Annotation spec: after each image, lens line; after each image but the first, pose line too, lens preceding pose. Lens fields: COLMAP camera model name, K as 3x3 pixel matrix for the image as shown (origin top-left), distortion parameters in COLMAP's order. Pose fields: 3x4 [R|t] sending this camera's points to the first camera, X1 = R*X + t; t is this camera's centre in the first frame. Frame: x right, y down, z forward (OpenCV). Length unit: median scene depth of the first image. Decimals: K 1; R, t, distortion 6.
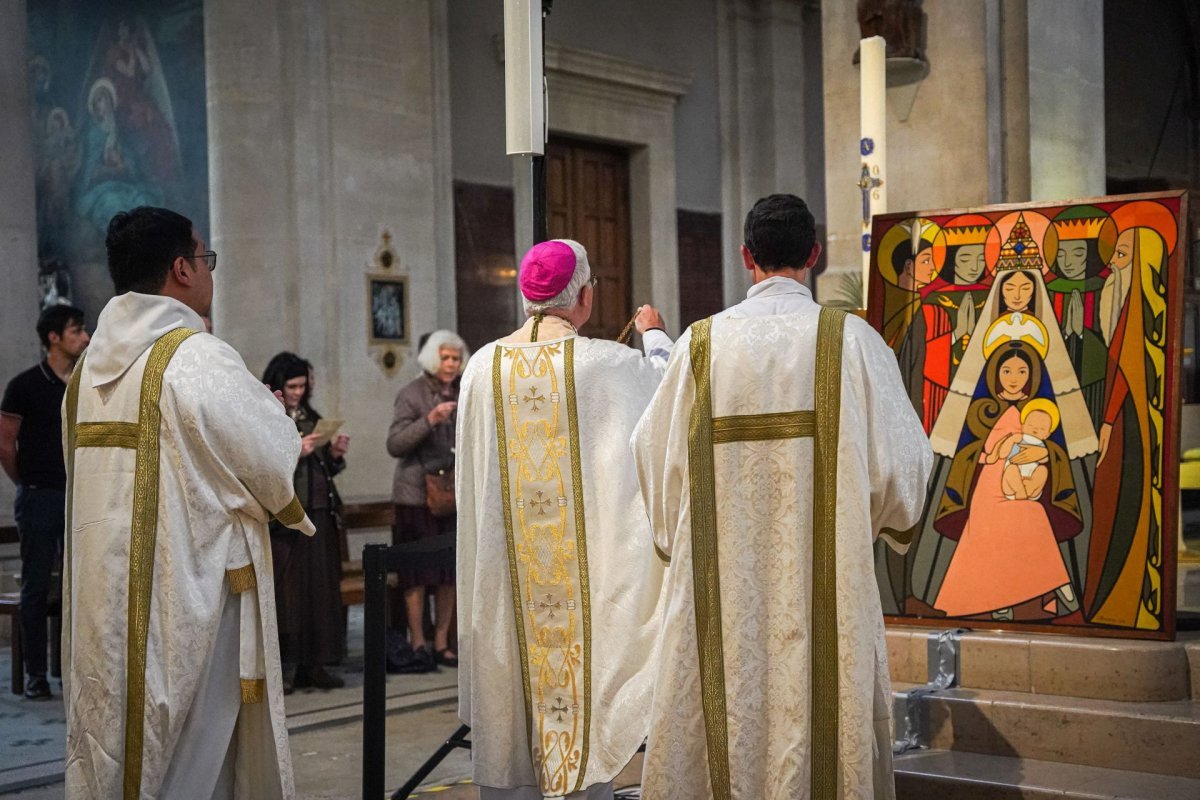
lens RADIAL K [[1837.2, 0, 601.8], [0, 1837.2, 417.9], [0, 0, 1]] dist [0.144934, 0.182535]
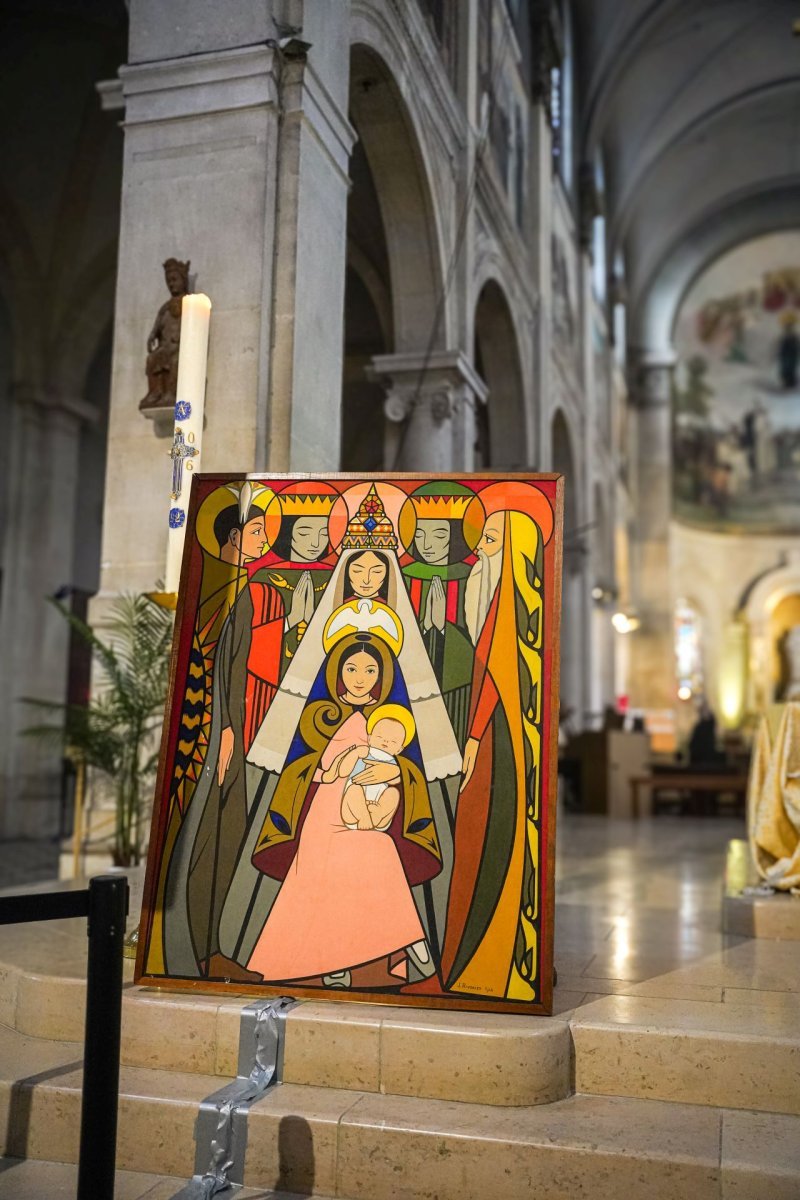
lens RADIAL K [[1132.3, 0, 400.6], [0, 1132.3, 618.1], [0, 0, 1]] dist [-0.084866, 0.190939]
pose [[0.914643, 0.093199, 0.393374, 0.041473], [-0.047306, 0.991052, -0.124810, 0.013804], [-0.401486, 0.095548, 0.910867, 0.542354]]
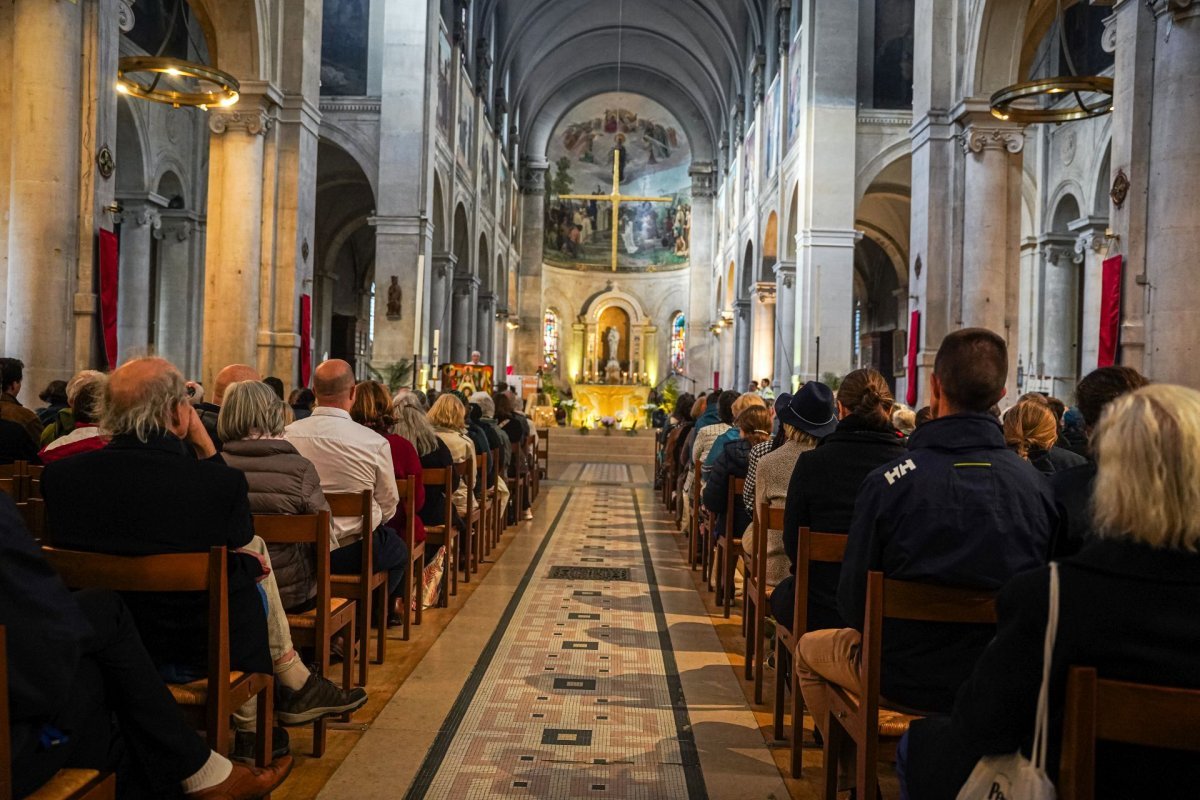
lens RADIAL K [[1132.3, 0, 600.0], [0, 1132.3, 400.0], [0, 0, 1]] dist [-0.084866, 0.190939]
pose [[0.775441, 0.055198, 0.629003, -1.837301], [-0.057198, 0.998217, -0.017085, 0.043403], [-0.628824, -0.022730, 0.777215, -2.258574]]
